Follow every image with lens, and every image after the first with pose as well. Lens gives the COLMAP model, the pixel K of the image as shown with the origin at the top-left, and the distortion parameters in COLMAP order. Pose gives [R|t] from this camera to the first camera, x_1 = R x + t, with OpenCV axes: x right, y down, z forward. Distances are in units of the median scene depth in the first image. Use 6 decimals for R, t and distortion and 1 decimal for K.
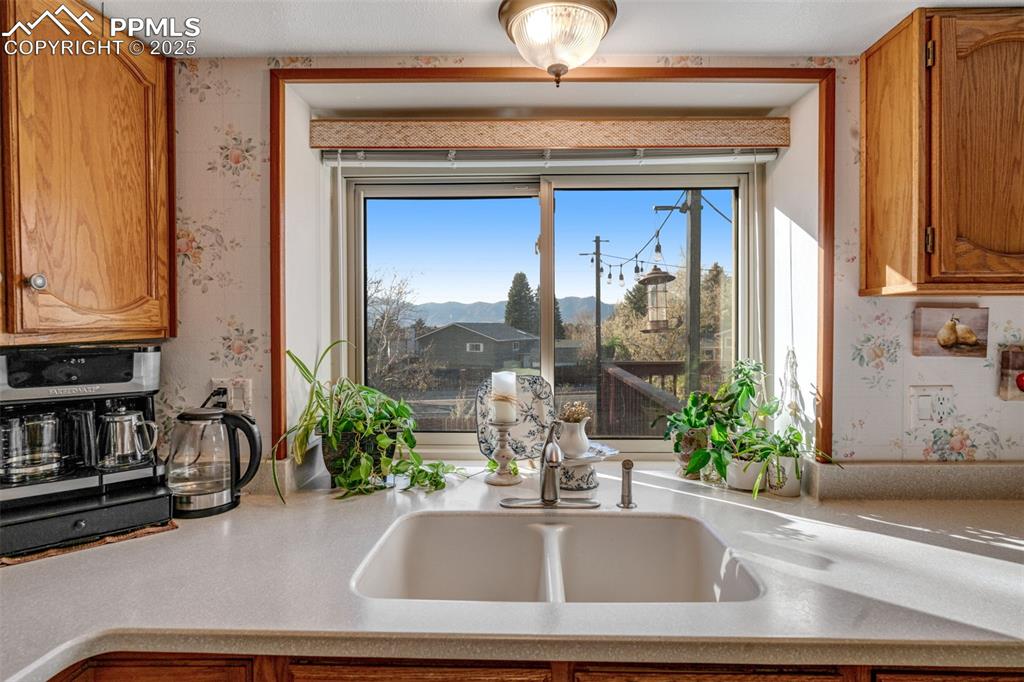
lens RADIAL K [[508.7, 0, 512.0], [0, 508.7, 341.0], [0, 0, 1]] dist [-0.001296, -0.000365]
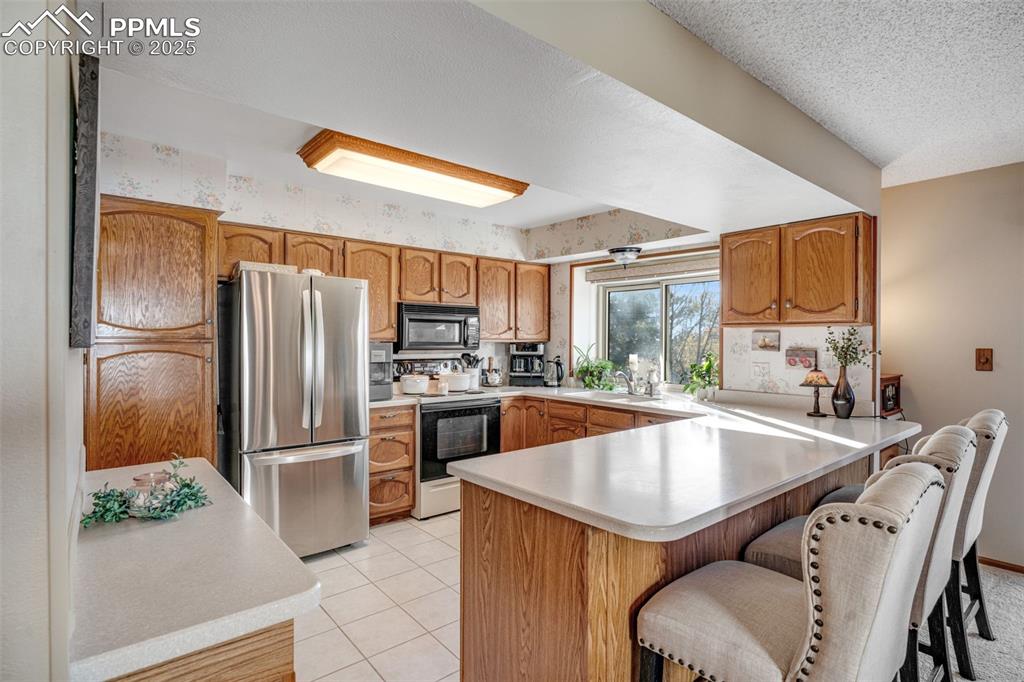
lens RADIAL K [[508.7, 0, 512.0], [0, 508.7, 341.0], [0, 0, 1]] dist [-0.001296, -0.000365]
pose [[0.660744, 0.007725, -0.750571, 1.961761], [-0.015513, 0.999874, -0.003366, 0.008429], [0.750451, 0.013867, 0.660781, -1.666897]]
